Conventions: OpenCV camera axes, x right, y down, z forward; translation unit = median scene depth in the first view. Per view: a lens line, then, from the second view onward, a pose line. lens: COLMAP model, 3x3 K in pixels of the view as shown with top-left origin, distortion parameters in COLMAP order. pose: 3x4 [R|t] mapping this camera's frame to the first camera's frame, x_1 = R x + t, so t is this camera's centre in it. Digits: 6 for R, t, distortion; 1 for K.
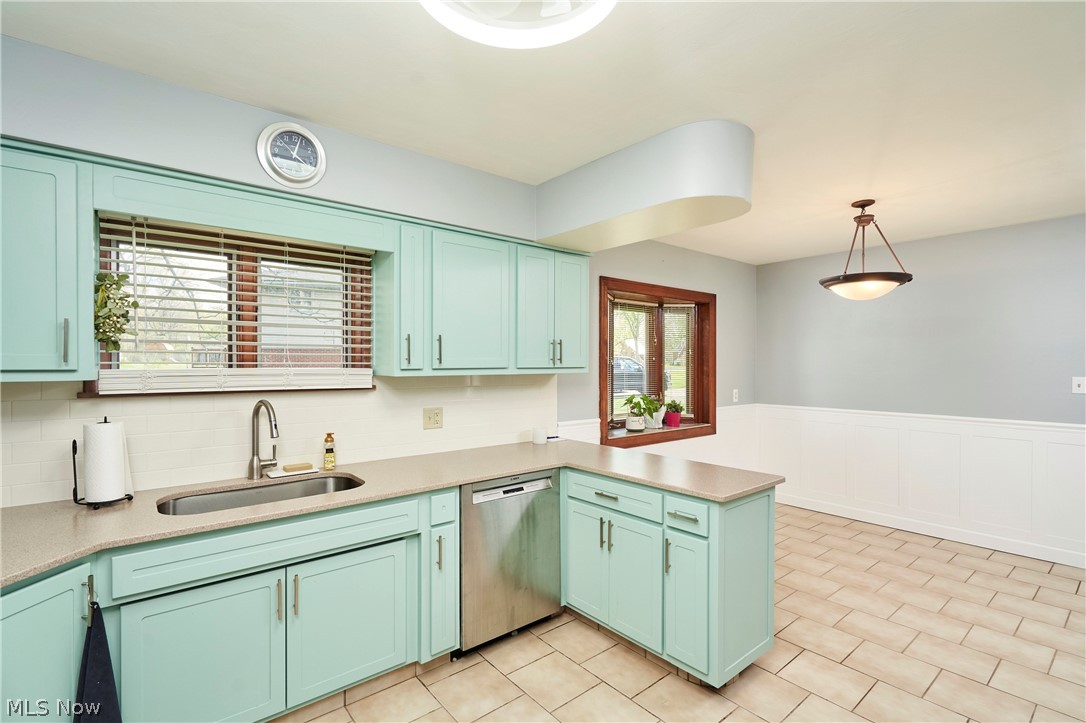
lens RADIAL K [[505.3, 0, 542.9], [0, 505.3, 366.3], [0, 0, 1]] dist [-0.004279, -0.000209]
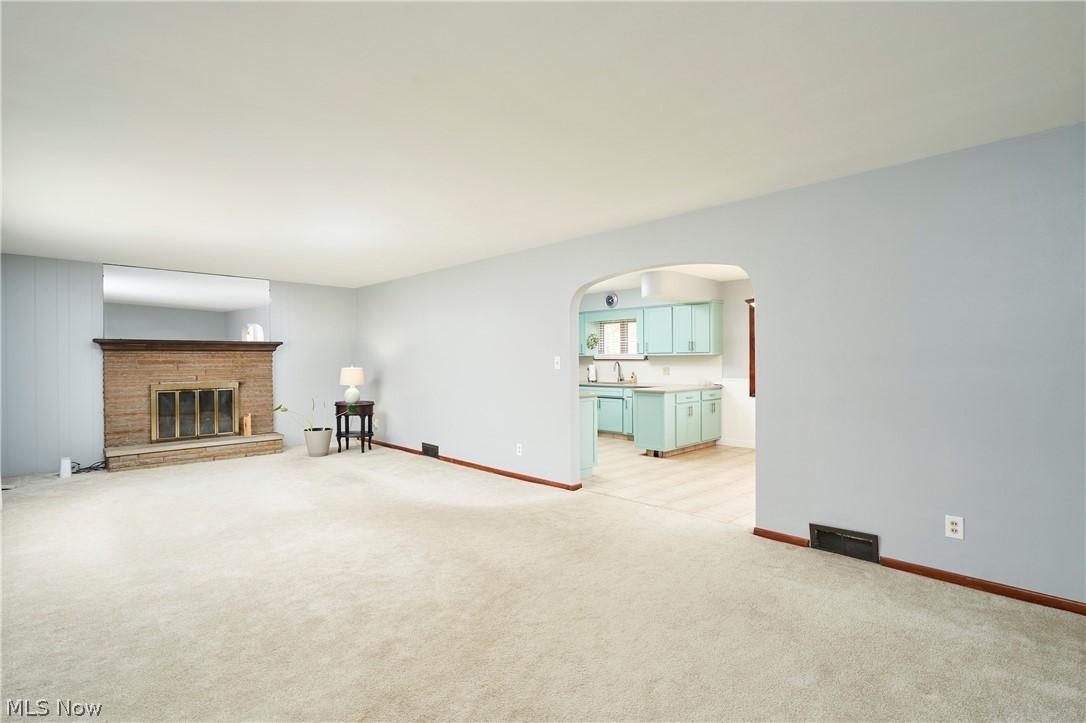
lens RADIAL K [[529.0, 0, 543.0], [0, 529.0, 361.5], [0, 0, 1]] dist [-0.001354, 0.000127]
pose [[0.083890, 0.004556, -0.996465, 3.136727], [-0.002321, 0.999988, 0.004376, 0.045603], [0.996472, 0.001946, 0.083899, 0.085908]]
